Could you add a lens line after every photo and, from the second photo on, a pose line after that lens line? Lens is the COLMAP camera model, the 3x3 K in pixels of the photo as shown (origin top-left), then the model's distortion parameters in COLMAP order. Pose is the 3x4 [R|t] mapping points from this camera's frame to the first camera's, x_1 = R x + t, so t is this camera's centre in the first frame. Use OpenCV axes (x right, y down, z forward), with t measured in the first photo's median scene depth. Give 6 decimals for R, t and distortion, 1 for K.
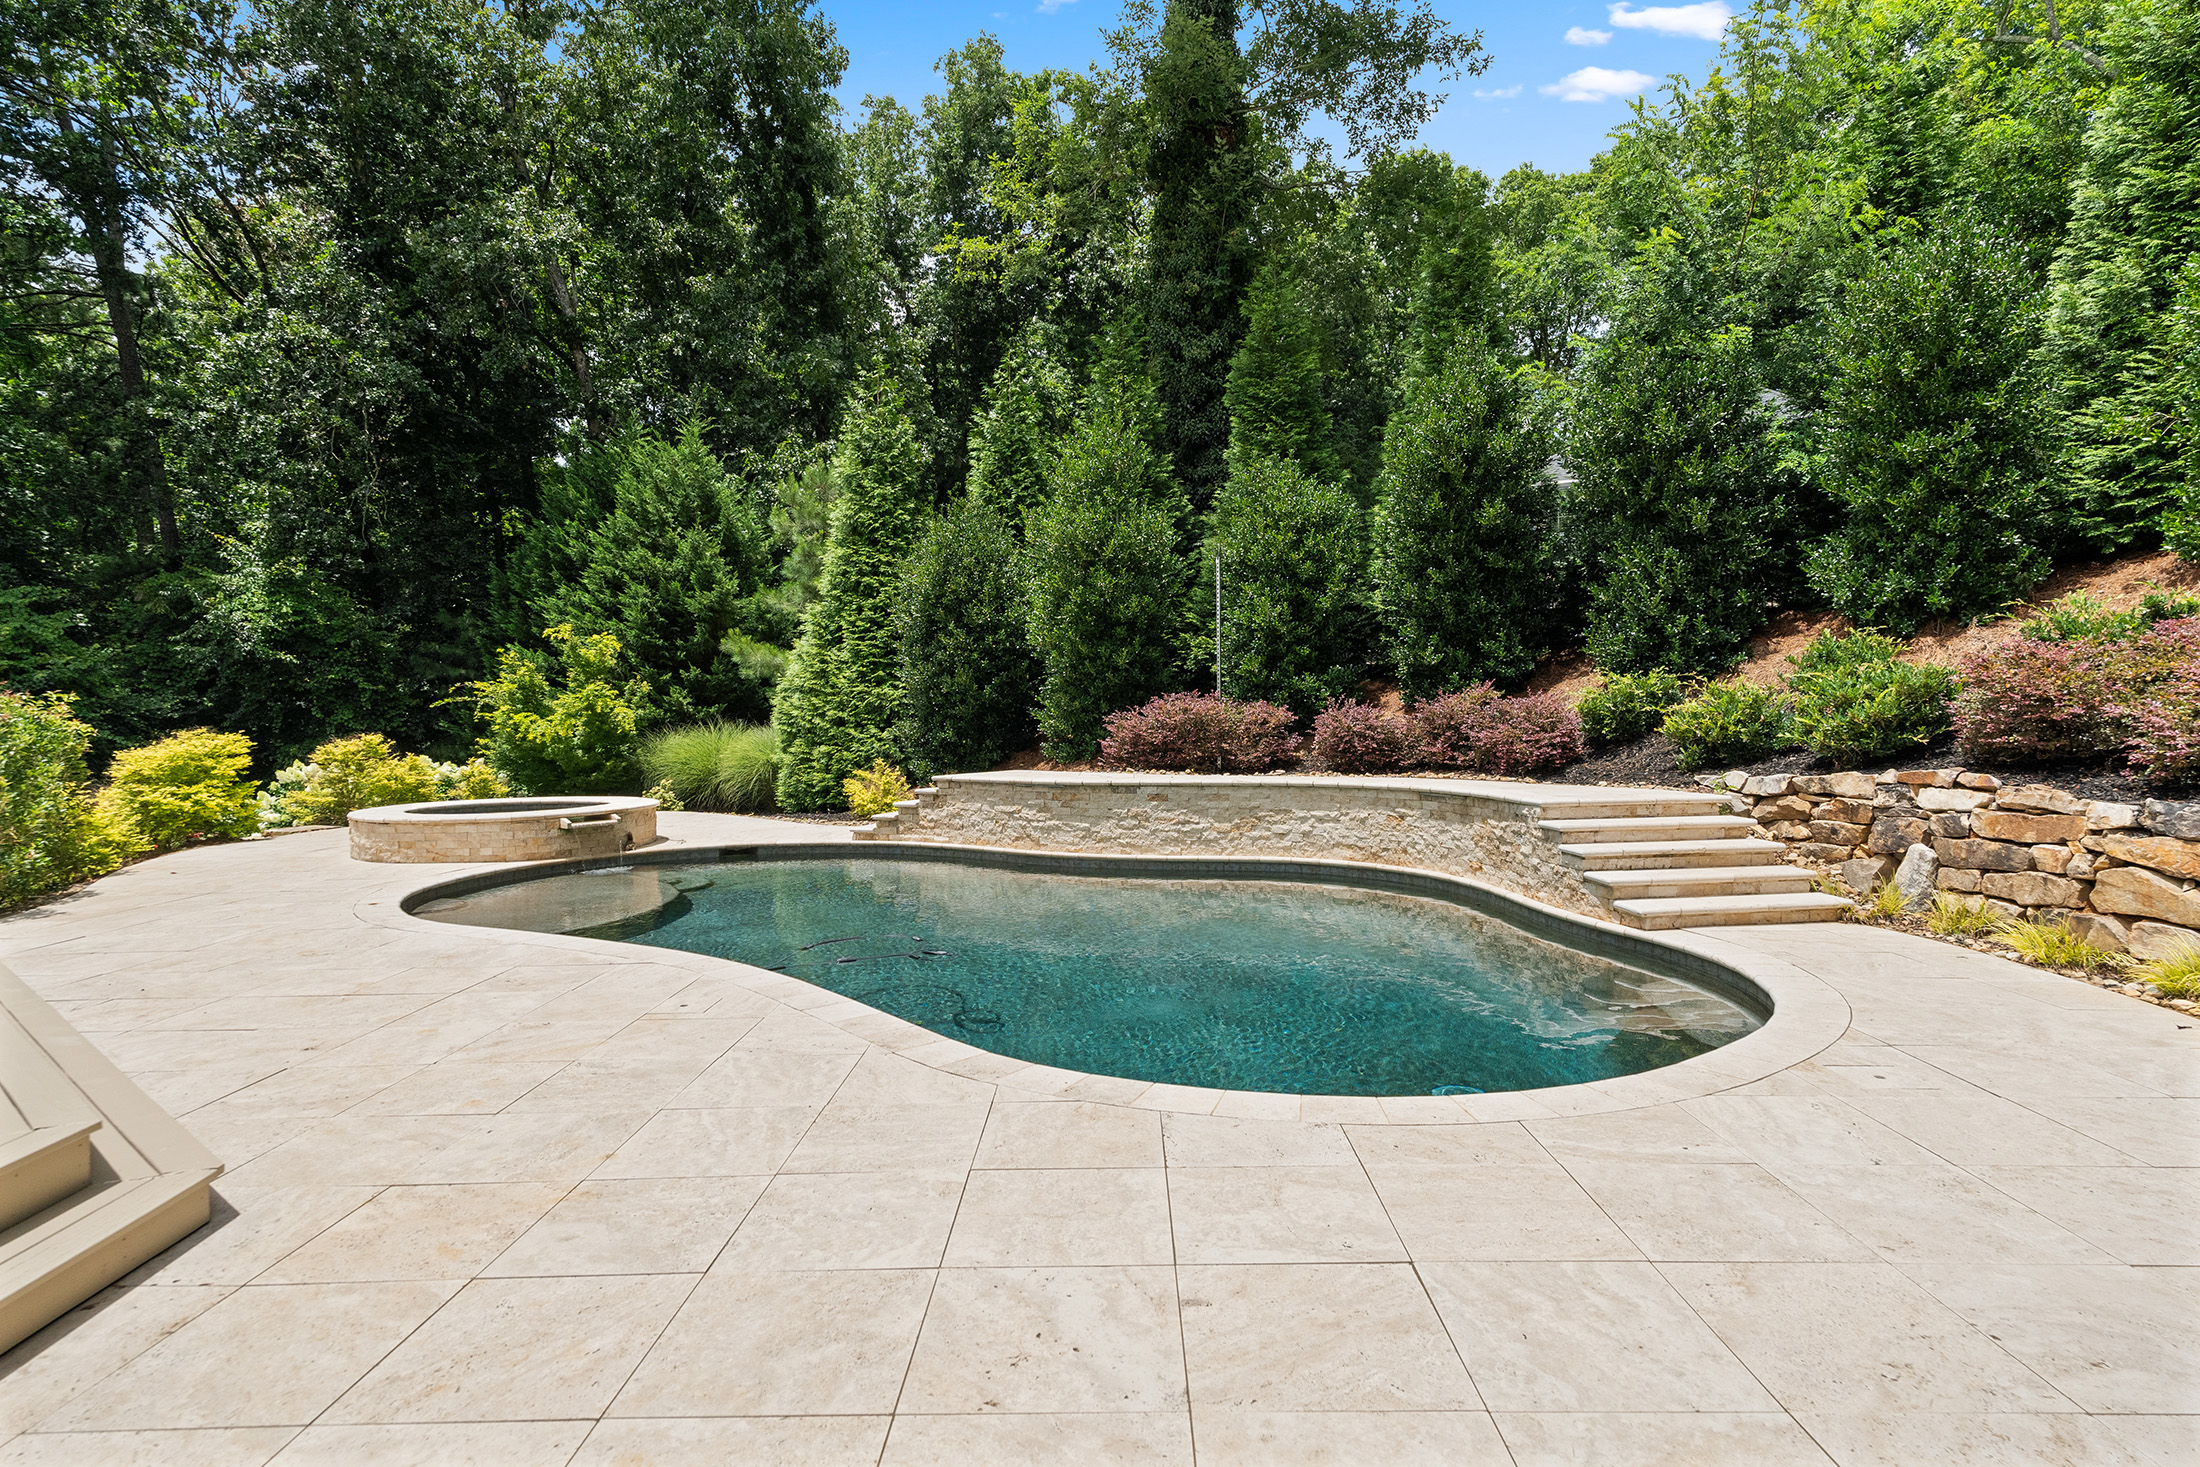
lens RADIAL K [[1161.1, 0, 1100.0], [0, 1161.1, 733.5], [0, 0, 1]] dist [0.004303, 0.000493]
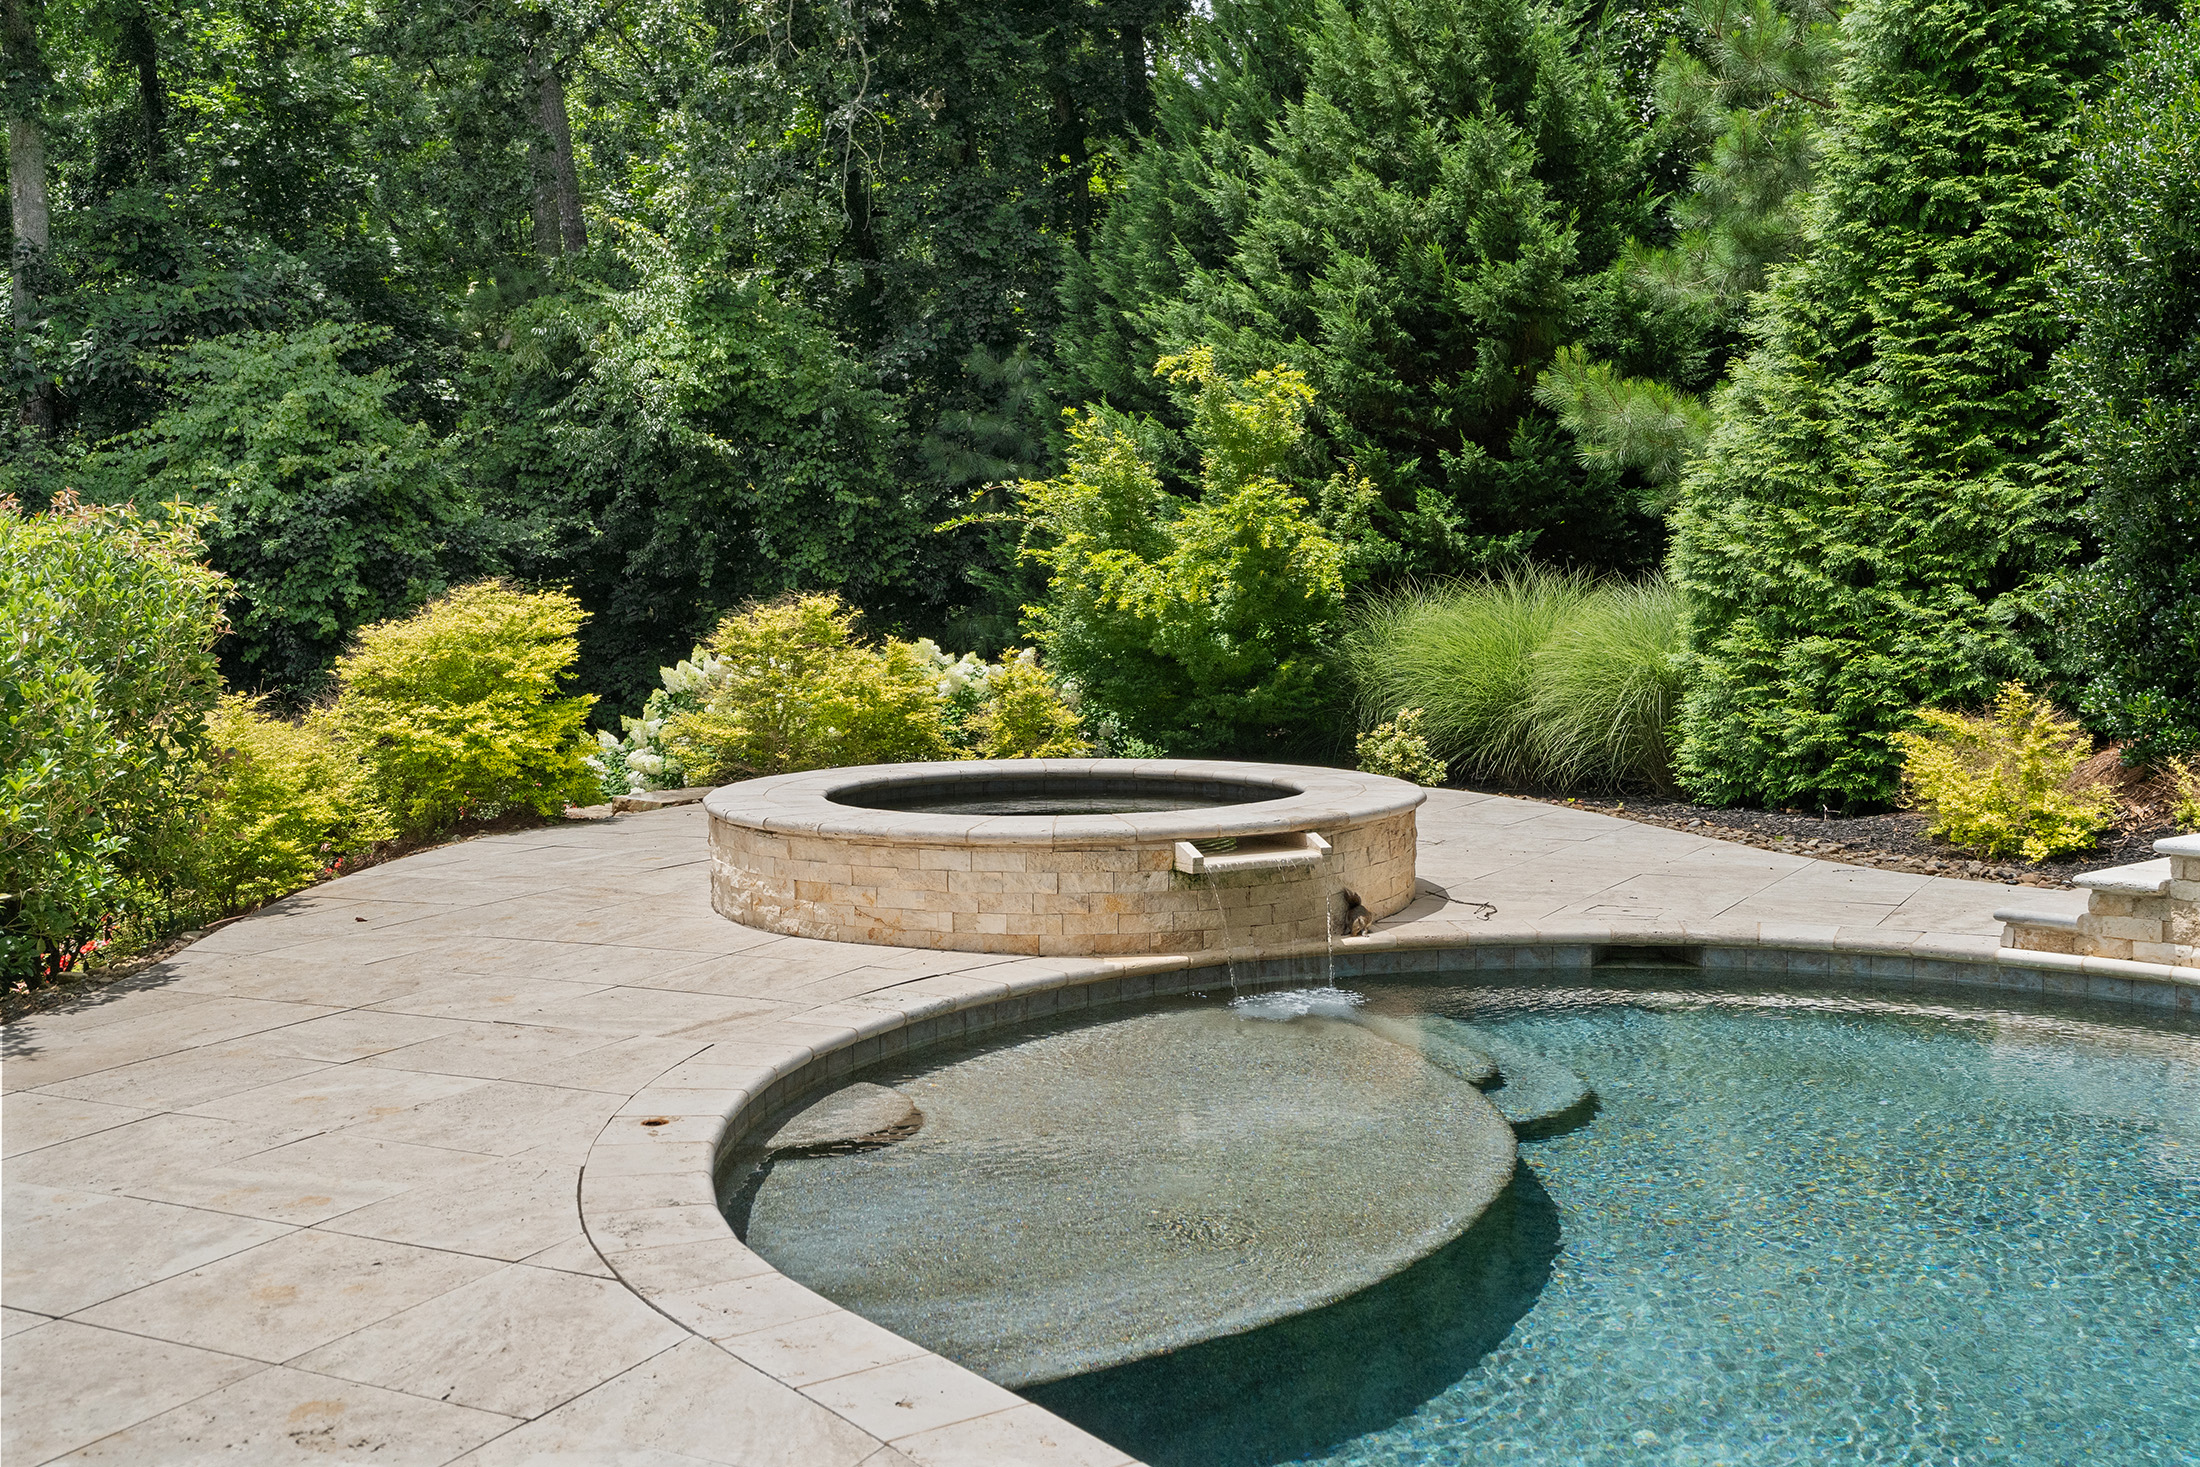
lens RADIAL K [[2180.6, 0, 1100.0], [0, 2180.6, 733.5], [0, 0, 1]] dist [0.005548, 0.000304]
pose [[0.888345, 0.039281, -0.457494, -0.111676], [-0.009865, 0.997737, 0.066511, -0.002887], [0.459071, -0.054572, 0.886722, 0.246777]]
